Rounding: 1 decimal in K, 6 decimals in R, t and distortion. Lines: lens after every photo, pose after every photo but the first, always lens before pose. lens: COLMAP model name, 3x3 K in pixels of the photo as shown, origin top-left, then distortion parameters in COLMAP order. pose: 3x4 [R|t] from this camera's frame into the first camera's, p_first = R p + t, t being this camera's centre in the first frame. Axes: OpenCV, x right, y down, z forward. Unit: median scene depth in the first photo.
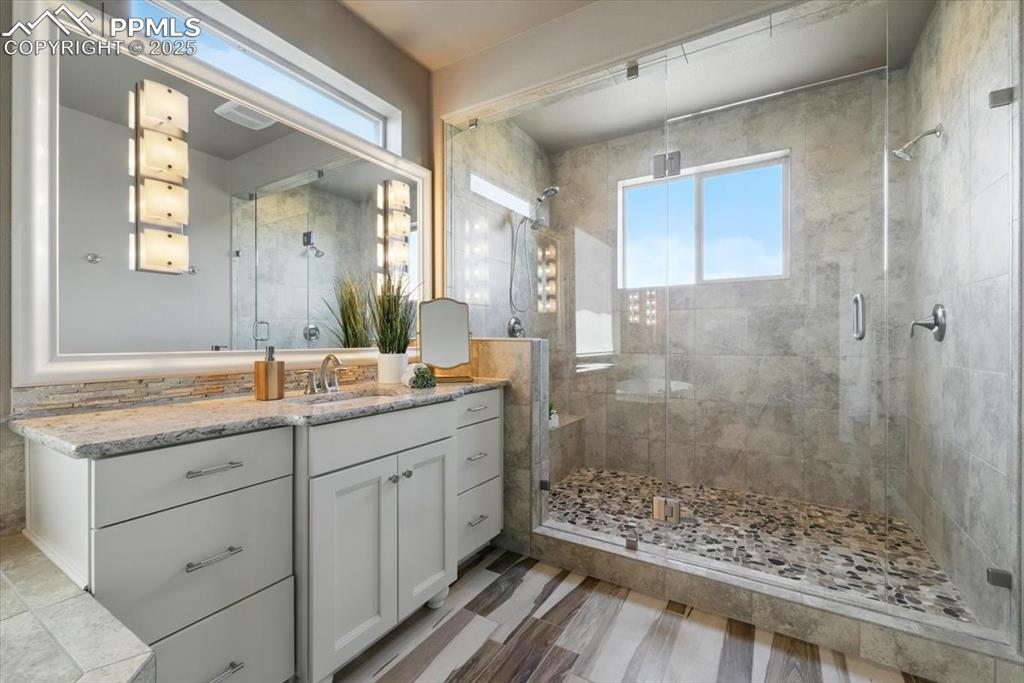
lens RADIAL K [[442.1, 0, 512.0], [0, 442.1, 341.5], [0, 0, 1]] dist [-0.001074, -0.000015]
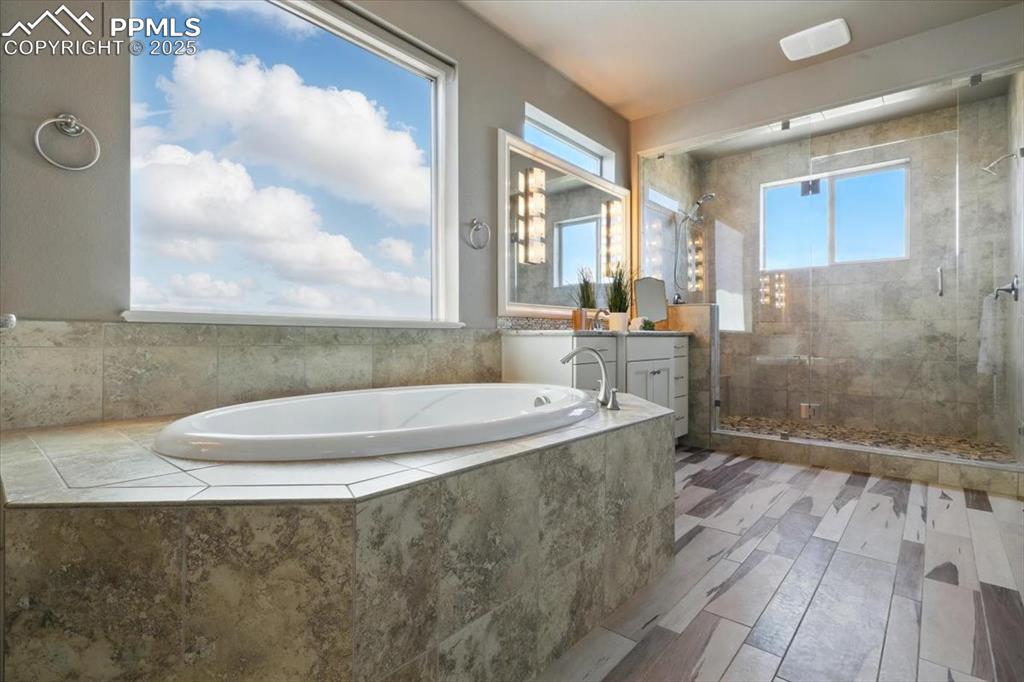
lens RADIAL K [[496.6, 0, 510.7], [0, 496.6, 333.8], [0, 0, 1]] dist [-0.003350, -0.000063]
pose [[0.985918, 0.004110, -0.167180, -0.270651], [-0.005322, 0.999963, -0.006805, 0.088853], [0.167145, 0.007599, 0.985903, -0.608496]]
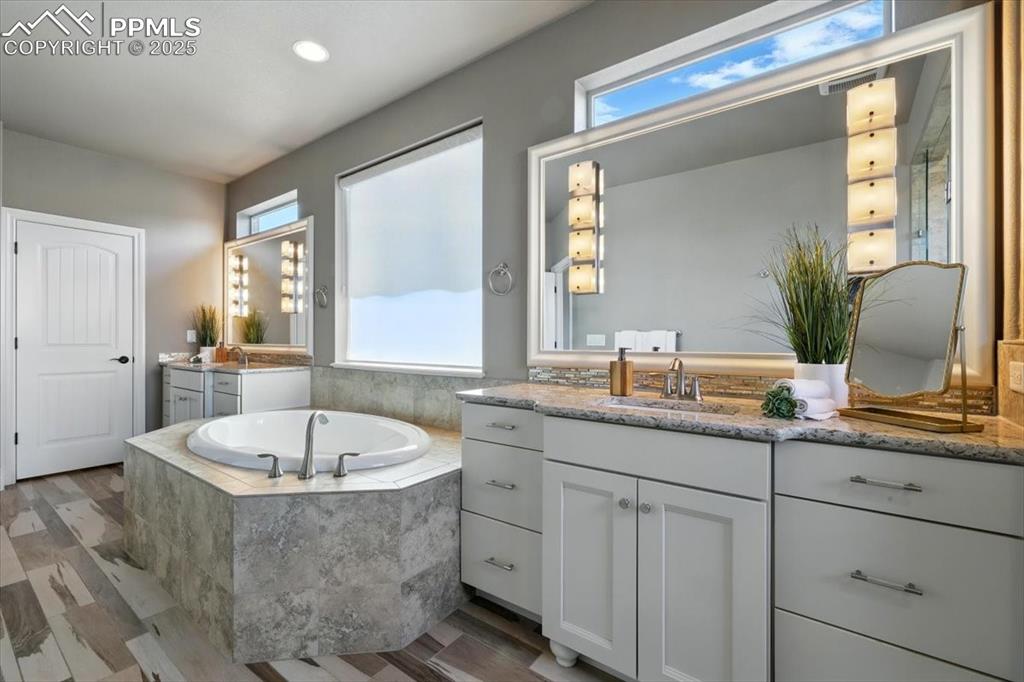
lens RADIAL K [[406.2, 0, 480.5], [0, 406.2, 345.8], [0, 0, 1]] dist [-0.027473, -0.000004]
pose [[-0.082976, 0.006148, -0.996533, 0.279954], [-0.002624, 0.999976, 0.006387, 0.001655], [0.996548, 0.003145, -0.082958, 0.419683]]
